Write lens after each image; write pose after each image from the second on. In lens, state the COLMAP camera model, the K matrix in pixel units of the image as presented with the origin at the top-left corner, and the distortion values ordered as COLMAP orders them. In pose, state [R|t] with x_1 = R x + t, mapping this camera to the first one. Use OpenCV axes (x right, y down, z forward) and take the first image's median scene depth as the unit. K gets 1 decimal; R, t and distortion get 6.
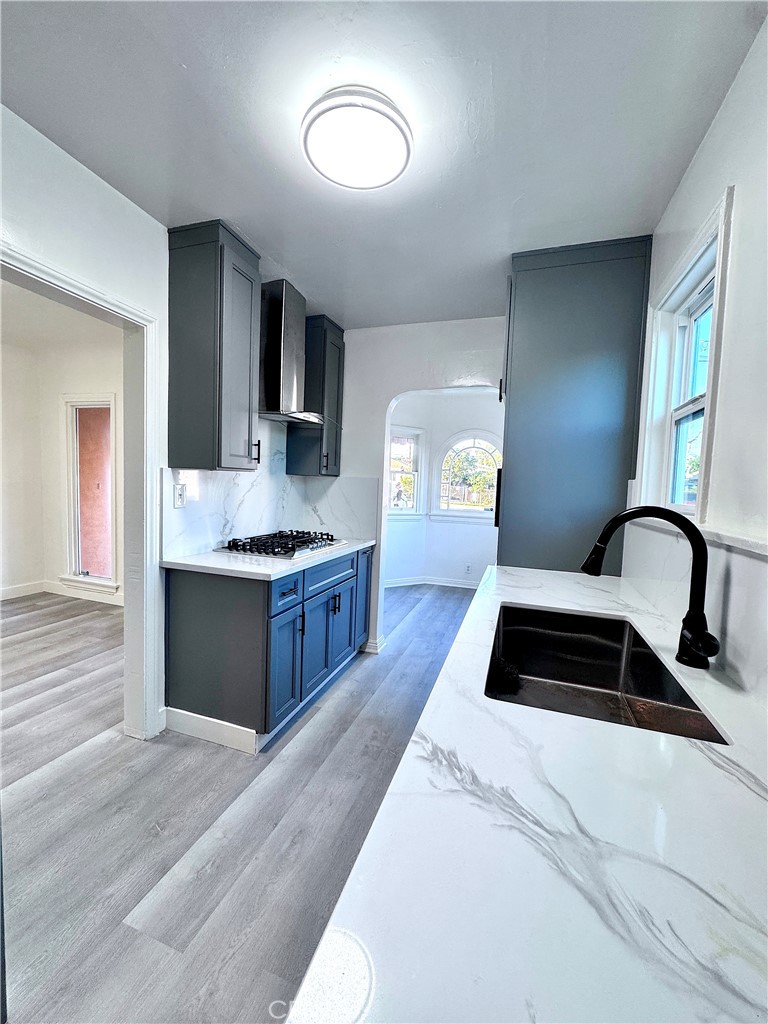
lens RADIAL K [[406.8, 0, 384.0], [0, 406.8, 512.0], [0, 0, 1]] dist [-0.004139, -0.000192]
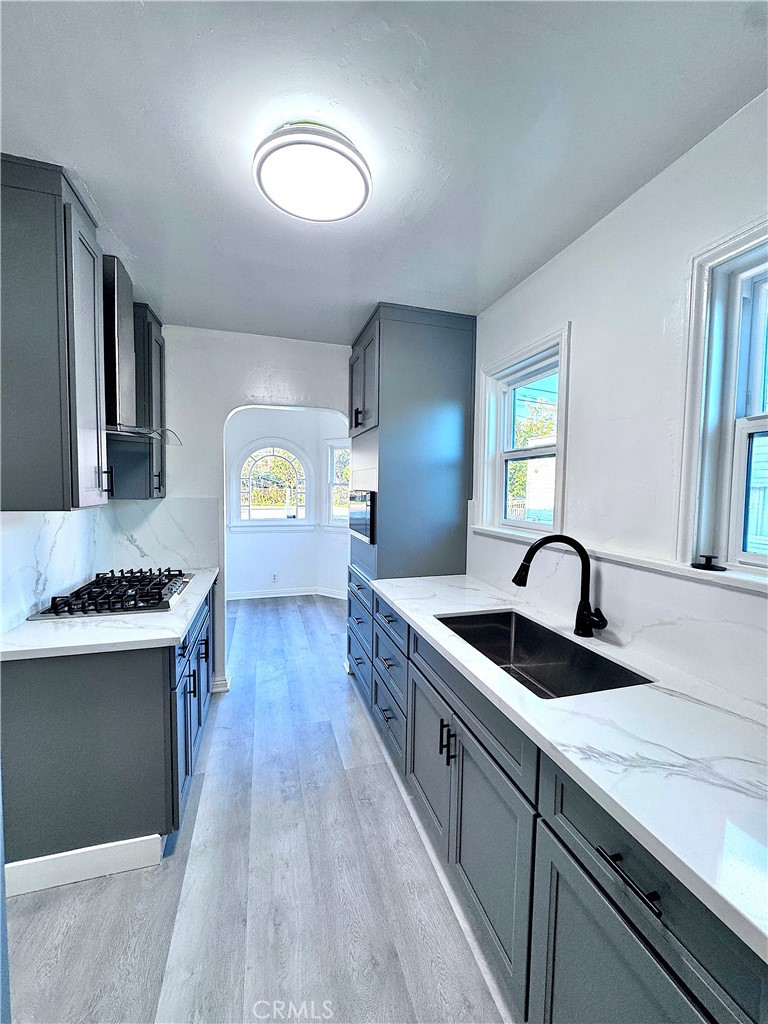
lens RADIAL K [[406.8, 0, 384.0], [0, 406.8, 512.0], [0, 0, 1]] dist [-0.004139, -0.000192]
pose [[0.816570, -0.061626, 0.573947, -0.378449], [0.055523, 0.998060, 0.028171, -0.094283], [-0.574570, 0.008864, 0.818408, 0.085718]]
